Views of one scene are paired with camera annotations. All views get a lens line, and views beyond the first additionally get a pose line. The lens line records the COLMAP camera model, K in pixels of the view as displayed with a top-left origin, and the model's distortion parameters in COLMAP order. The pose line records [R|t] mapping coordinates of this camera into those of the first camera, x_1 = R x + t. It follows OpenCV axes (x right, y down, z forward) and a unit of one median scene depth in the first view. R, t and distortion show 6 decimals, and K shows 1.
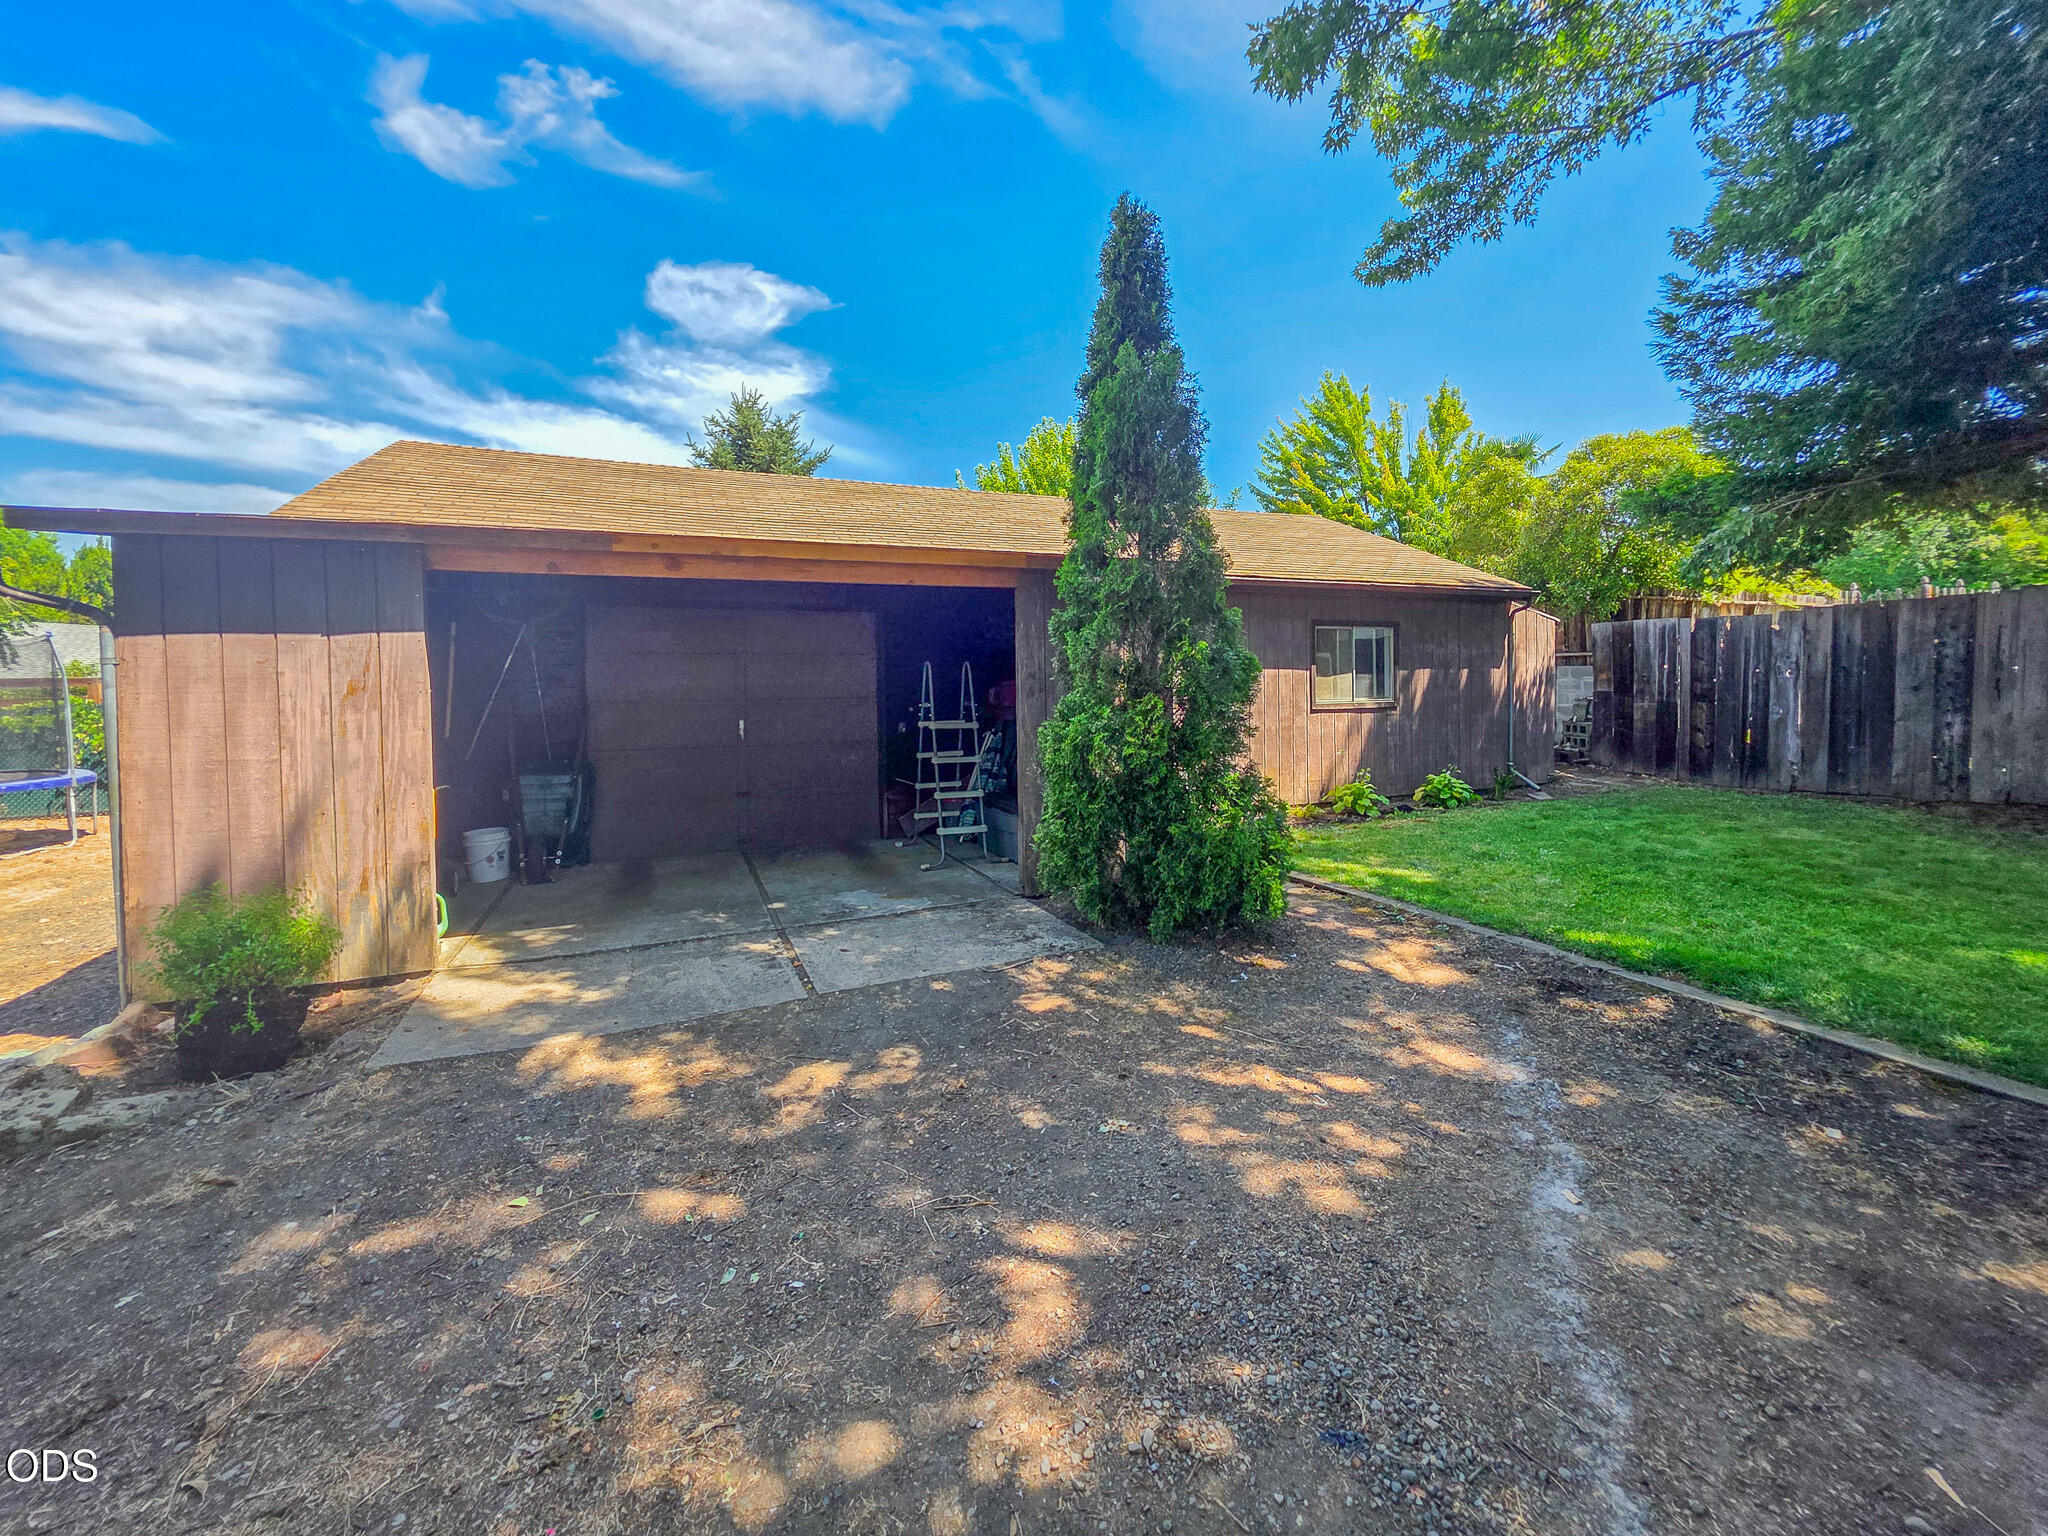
lens RADIAL K [[862.4, 0, 1010.9], [0, 862.4, 767.0], [0, 0, 1]] dist [0.002134, 0.000315]
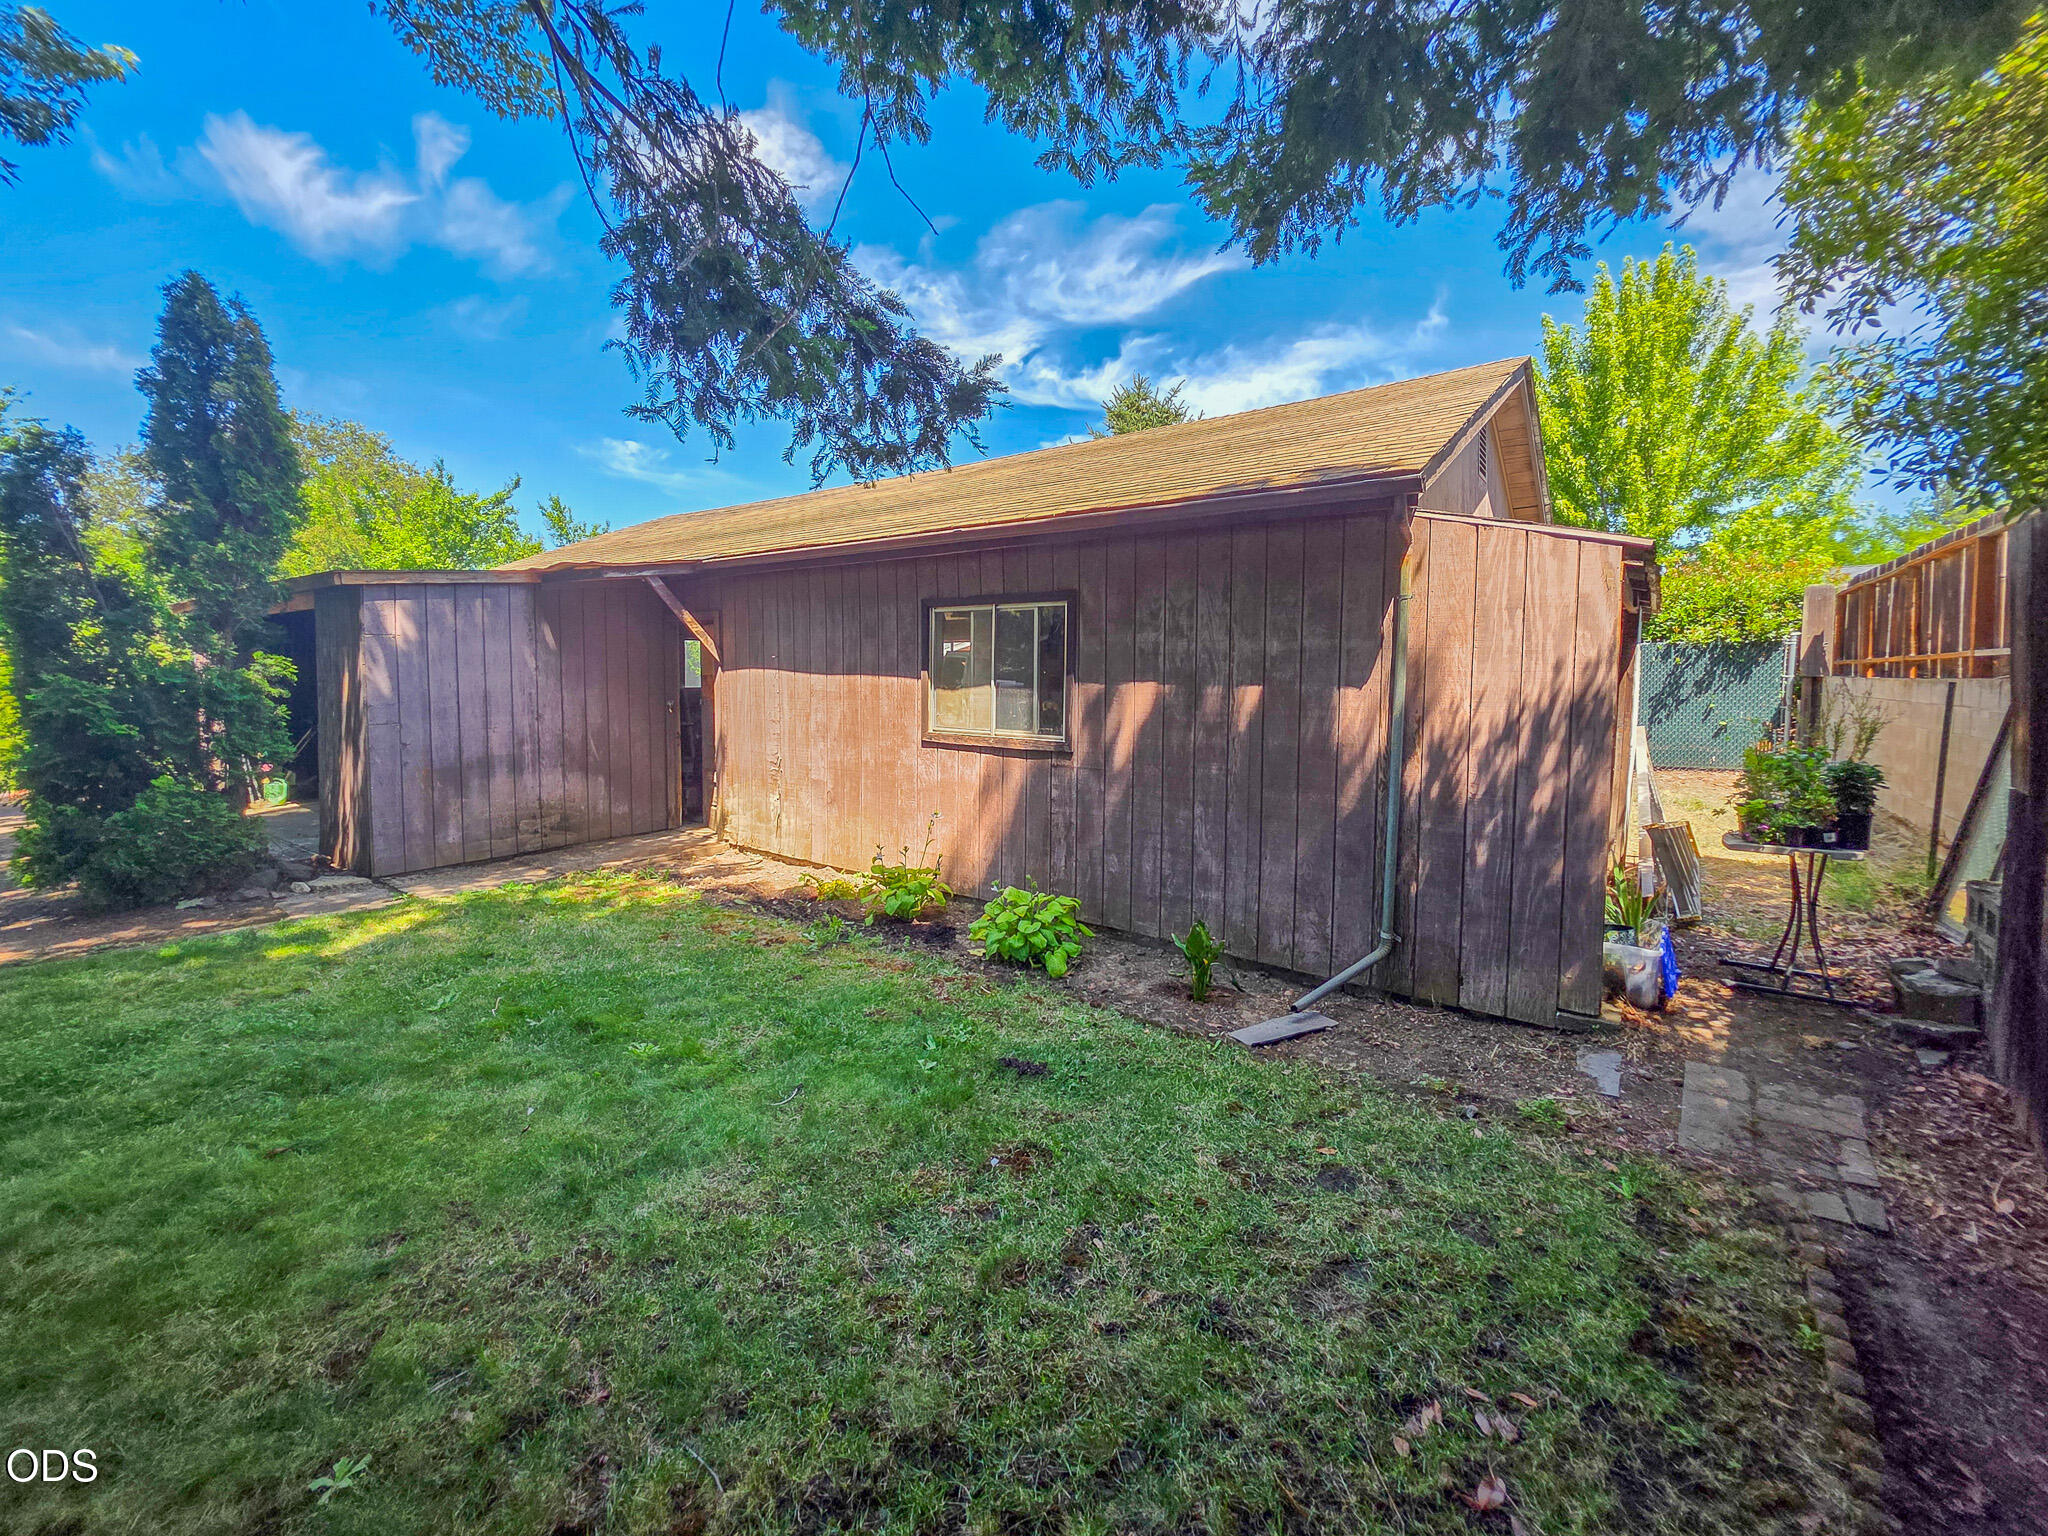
lens RADIAL K [[862.4, 0, 1010.9], [0, 862.4, 767.0], [0, 0, 1]] dist [0.002134, 0.000315]
pose [[0.480543, 0.117094, -0.869119, 0.825796], [-0.104023, 0.991660, 0.076089, -0.090909], [0.870780, 0.053844, 0.488715, 0.664920]]
